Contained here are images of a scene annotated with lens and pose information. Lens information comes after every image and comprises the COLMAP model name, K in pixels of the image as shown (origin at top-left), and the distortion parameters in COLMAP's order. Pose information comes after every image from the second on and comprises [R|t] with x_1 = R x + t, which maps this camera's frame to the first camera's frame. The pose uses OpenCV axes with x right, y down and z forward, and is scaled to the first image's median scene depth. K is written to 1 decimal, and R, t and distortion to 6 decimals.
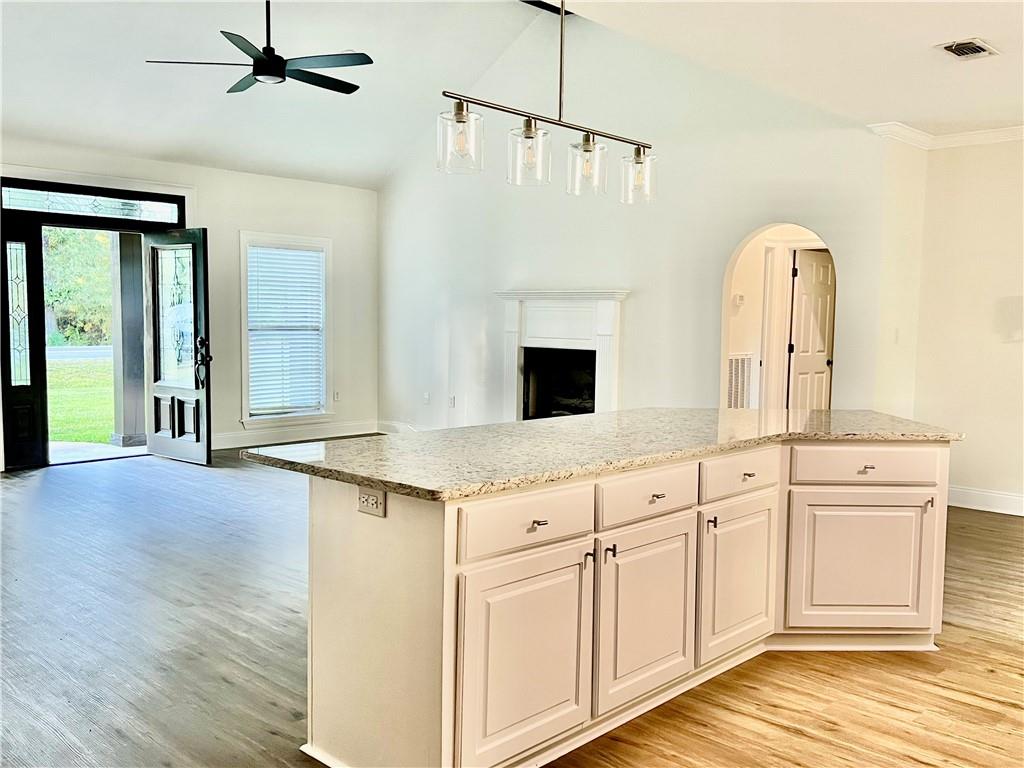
lens RADIAL K [[904.3, 0, 512.0], [0, 904.3, 384.0], [0, 0, 1]] dist [0.007951, 0.005109]
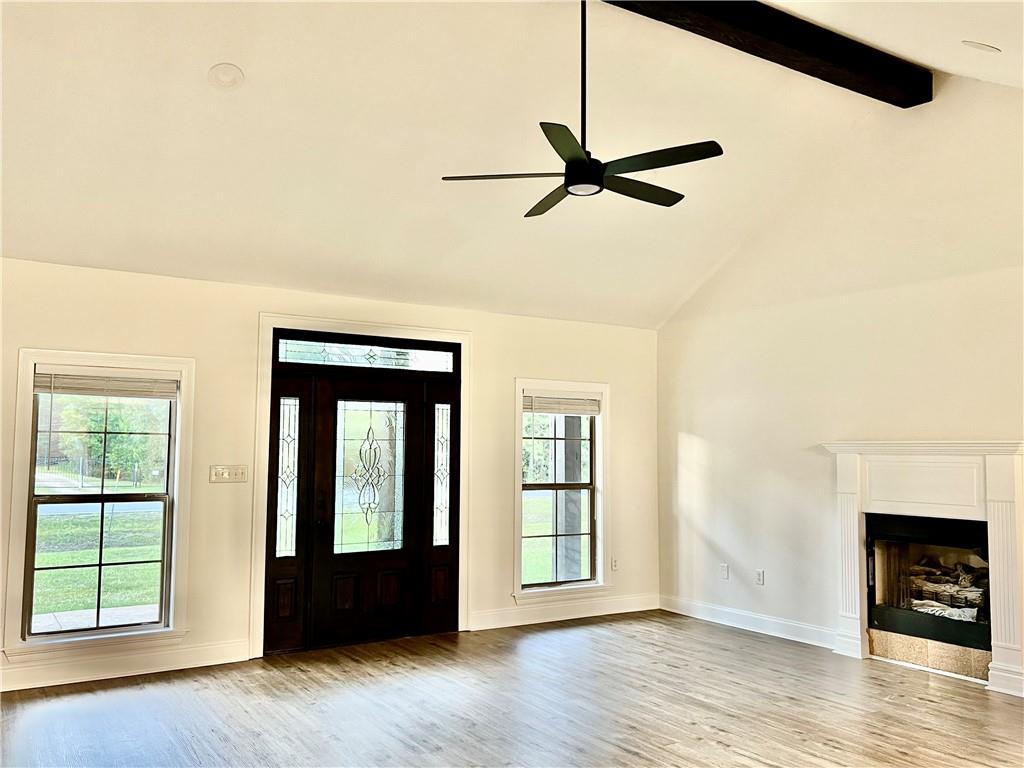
lens RADIAL K [[858.4, 0, 512.0], [0, 858.4, 384.0], [0, 0, 1]] dist [0.086018, -0.134485]
pose [[0.970294, -0.029088, -0.240175, -0.114825], [-0.010208, 0.986939, -0.160771, -0.031077], [0.241715, 0.158447, 0.957324, 0.210017]]
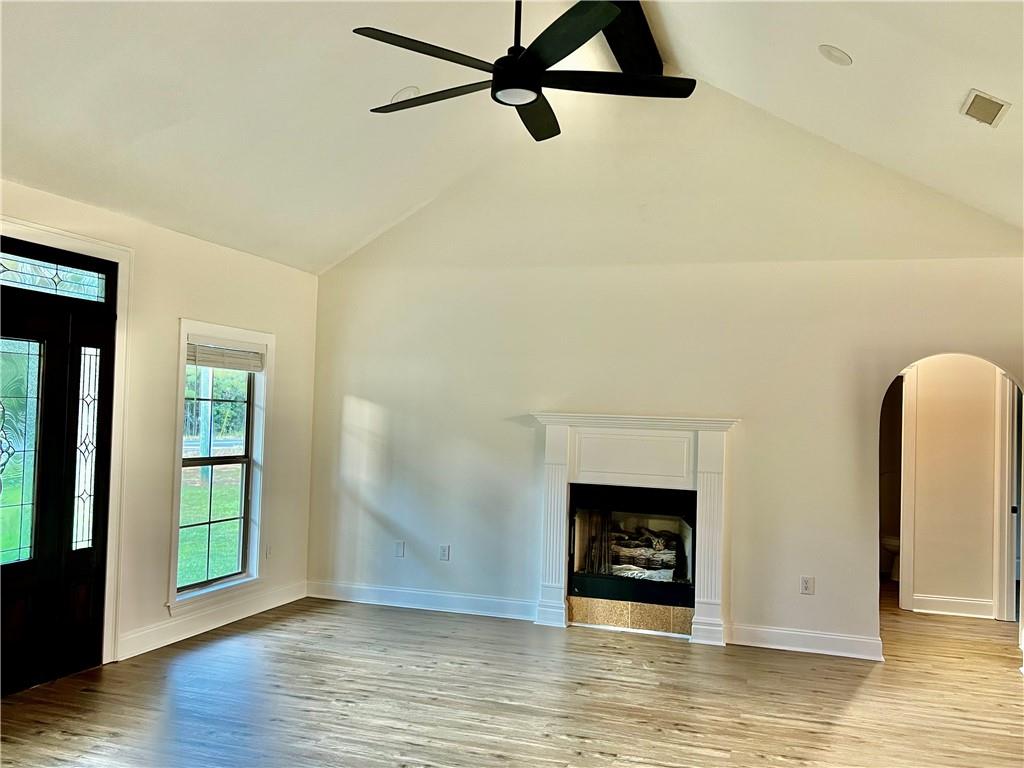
lens RADIAL K [[858.4, 0, 512.0], [0, 858.4, 384.0], [0, 0, 1]] dist [0.086018, -0.134485]
pose [[0.908075, 0.026693, 0.417956, -0.401508], [0.018865, 0.994347, -0.104491, -0.057019], [-0.418383, 0.102771, 0.902438, 0.366808]]
